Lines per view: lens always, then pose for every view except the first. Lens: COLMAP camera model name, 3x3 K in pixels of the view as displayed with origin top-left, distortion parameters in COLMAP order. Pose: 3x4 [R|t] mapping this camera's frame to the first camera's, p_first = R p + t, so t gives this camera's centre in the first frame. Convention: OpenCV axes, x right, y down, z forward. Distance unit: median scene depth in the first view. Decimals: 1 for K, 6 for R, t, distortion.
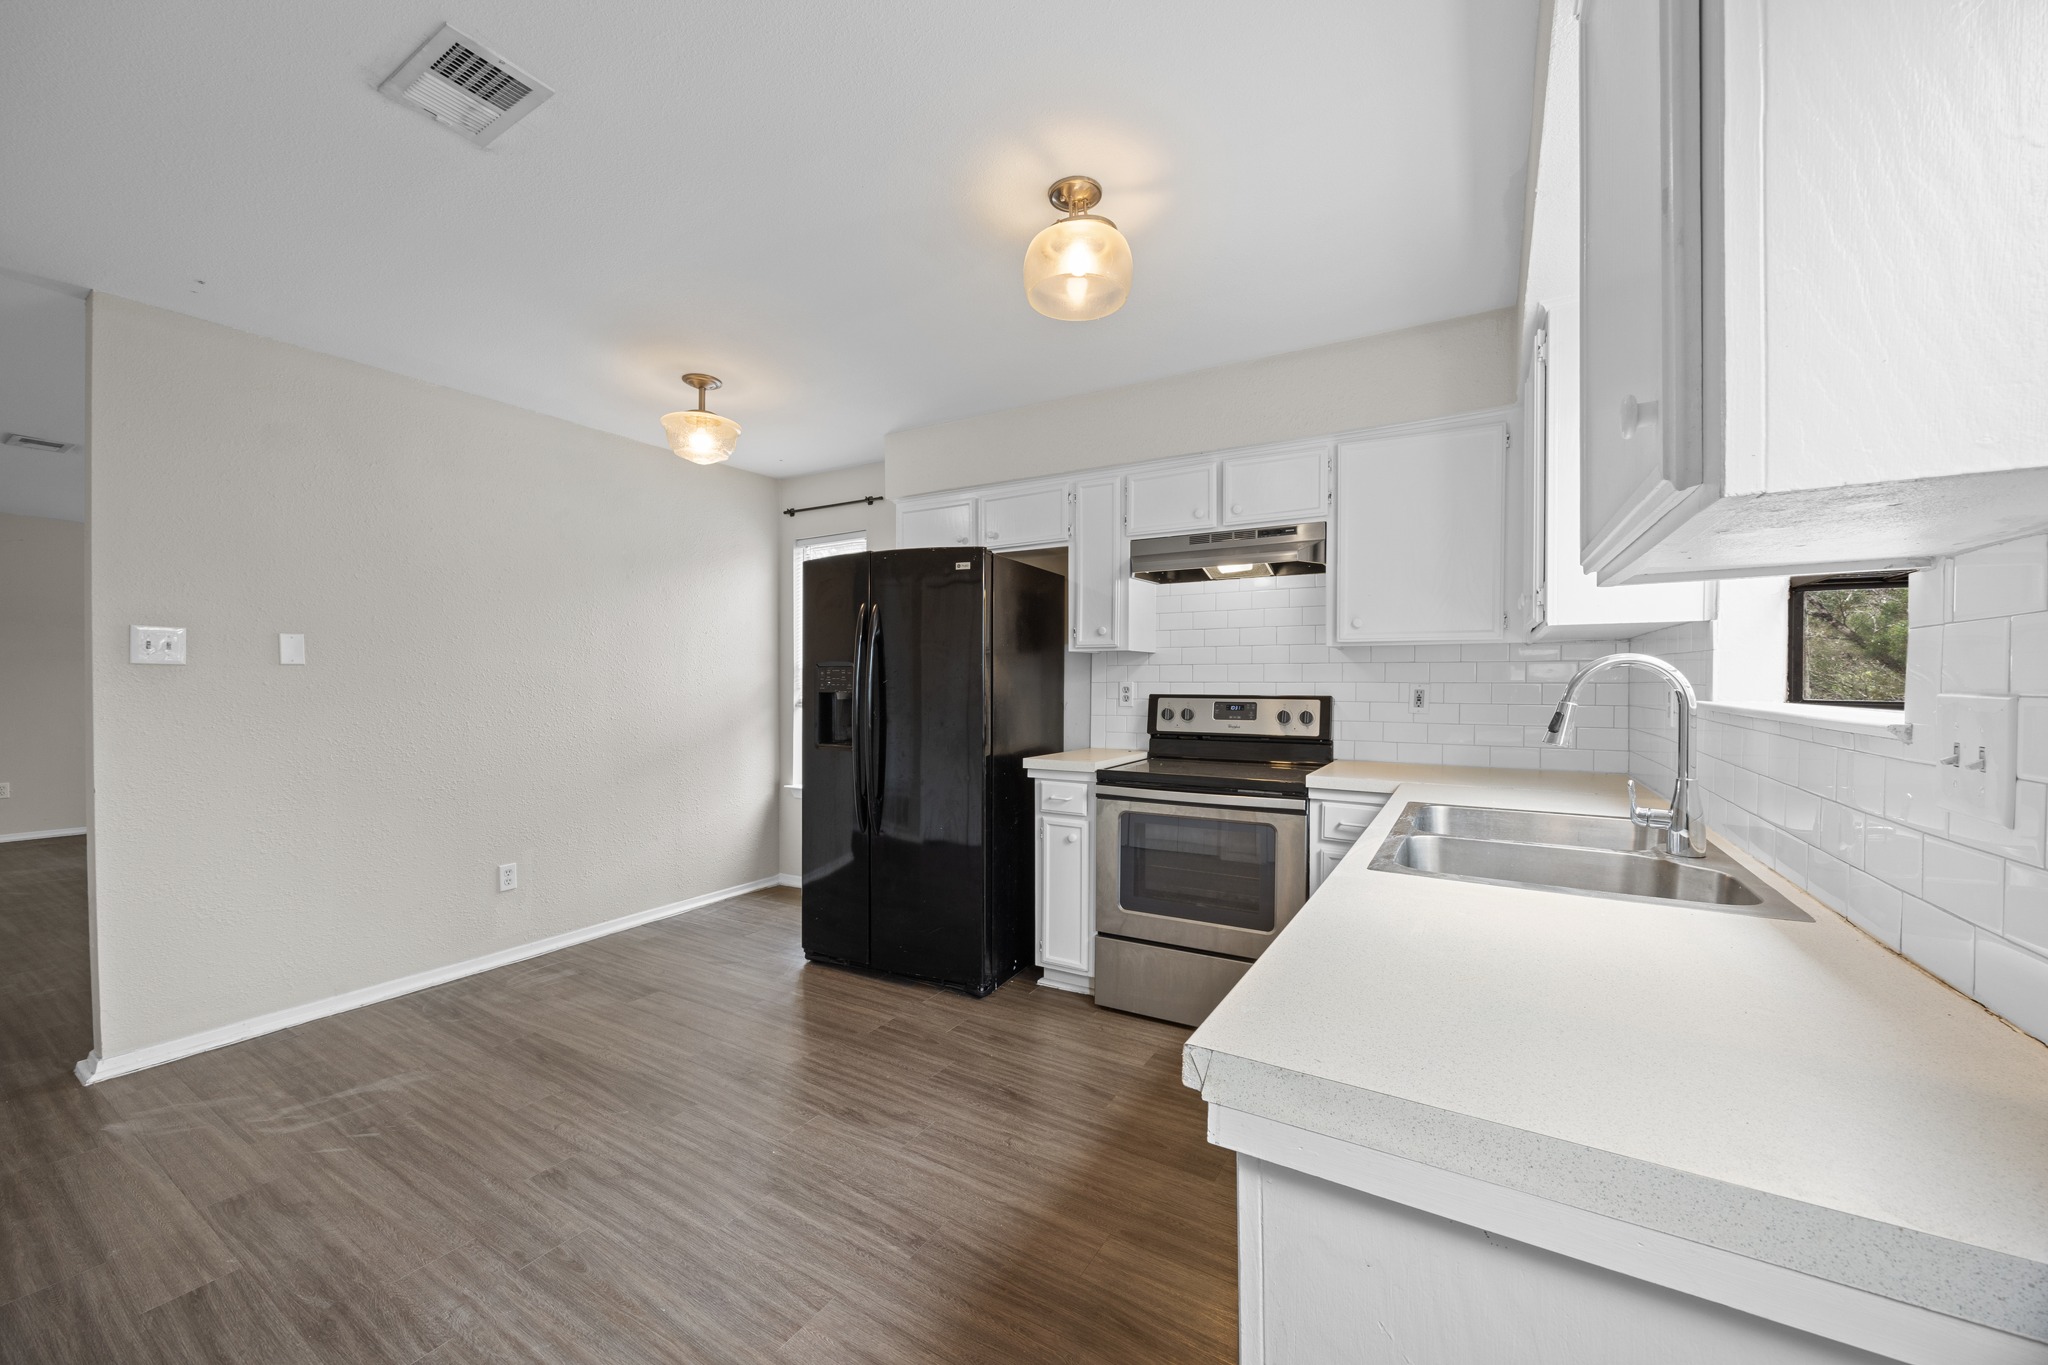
lens RADIAL K [[774.1, 0, 1010.1], [0, 774.1, 688.7], [0, 0, 1]] dist [-0.001830, -0.000129]
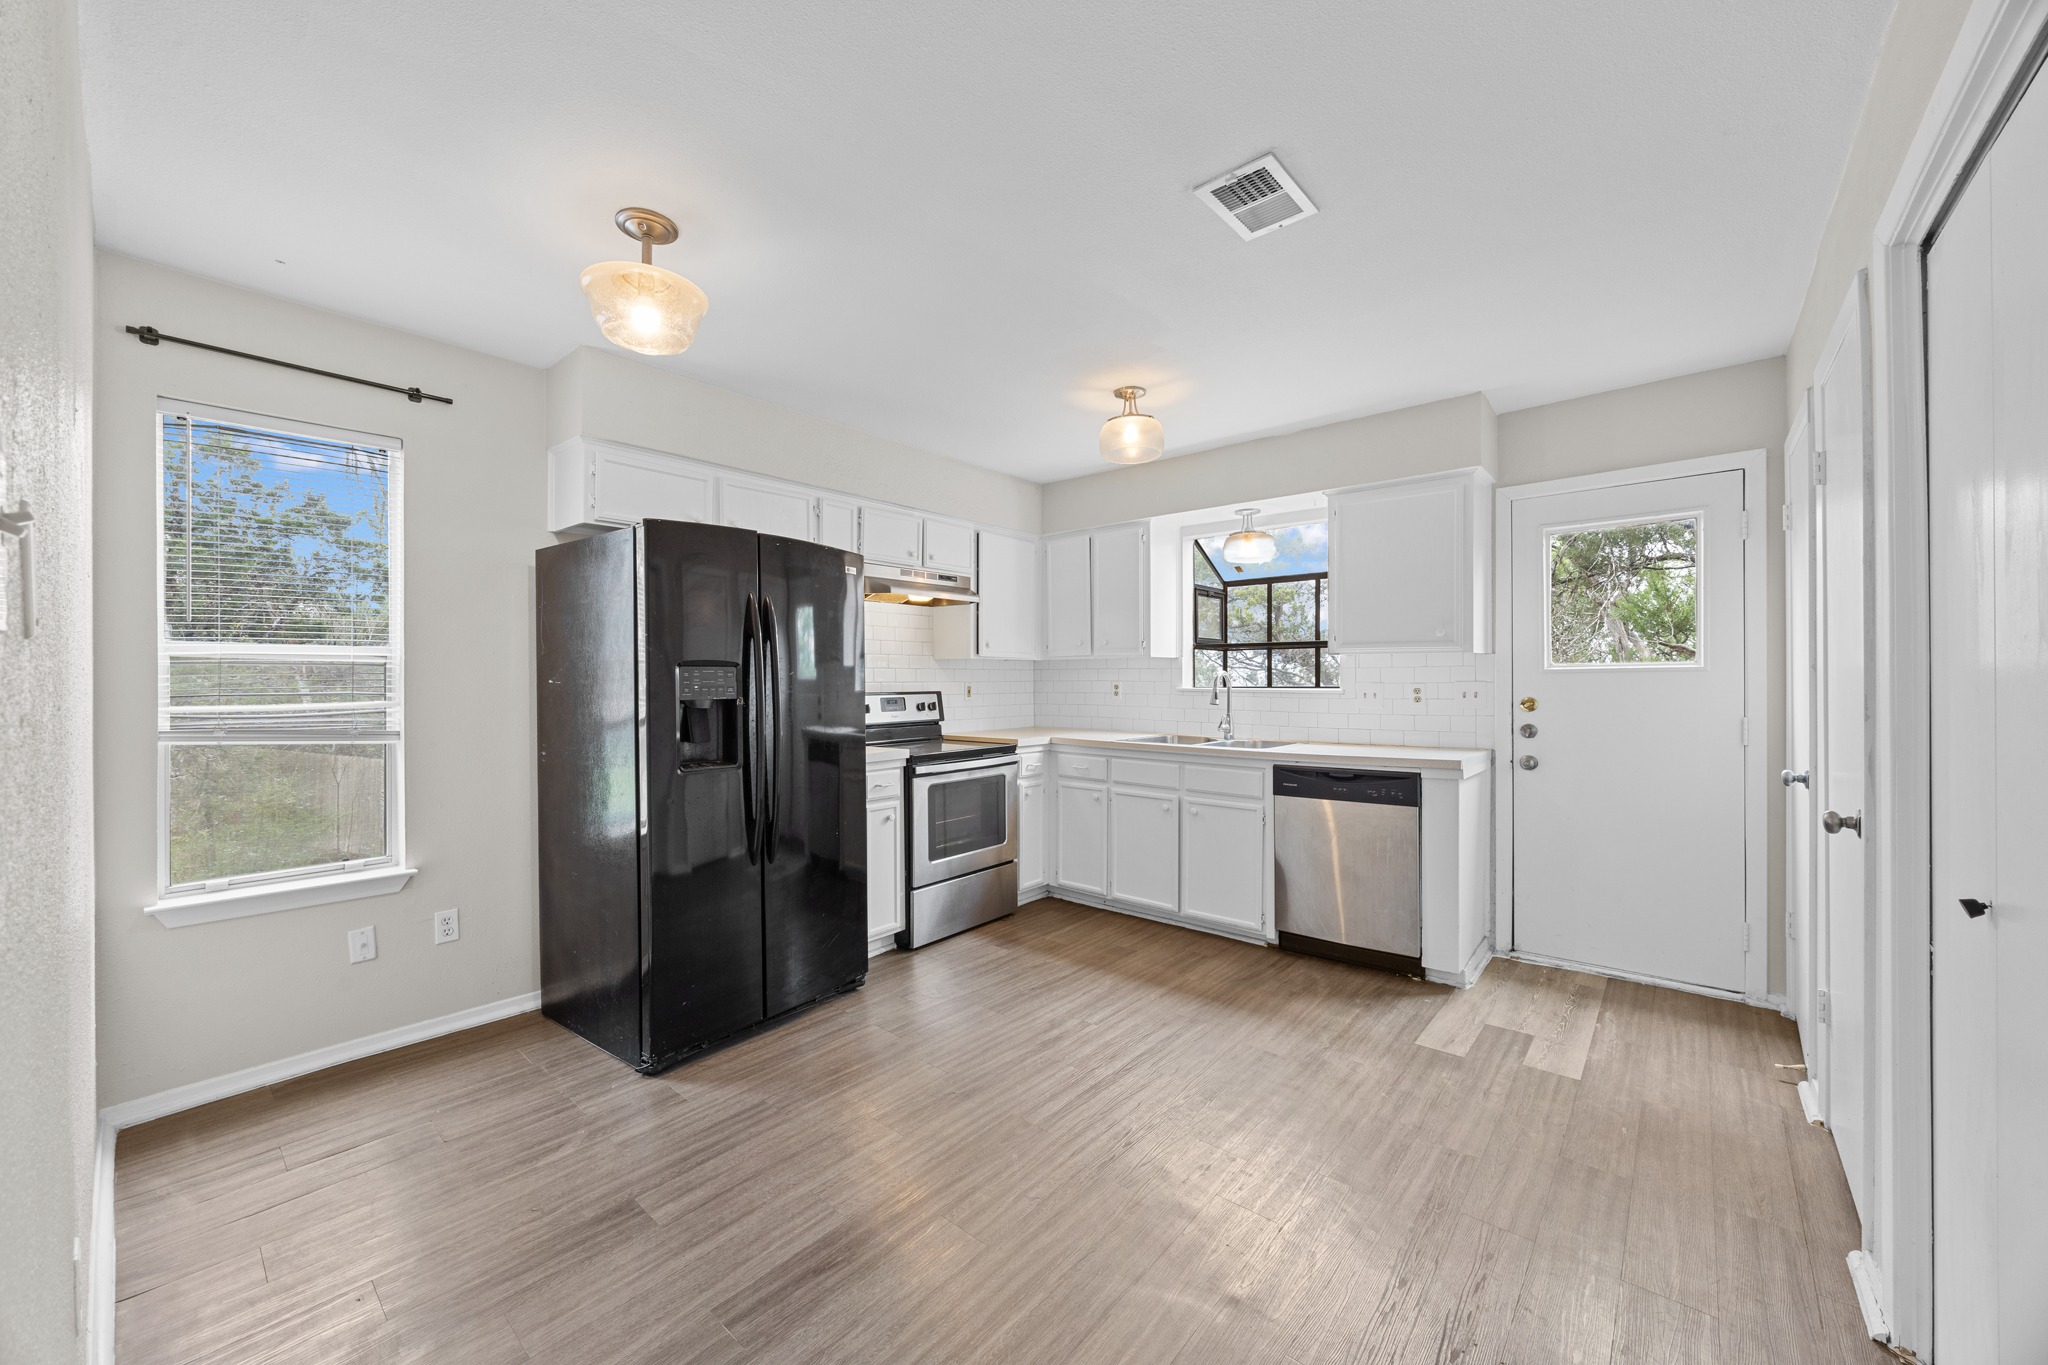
lens RADIAL K [[774.1, 0, 1011.5], [0, 774.1, 675.3], [0, 0, 1]] dist [-0.001830, -0.000129]
pose [[0.170085, -0.000151, 0.985429, -1.017914], [0.011925, 0.999927, -0.001905, -0.016241], [-0.985357, 0.012075, 0.170074, 0.609293]]
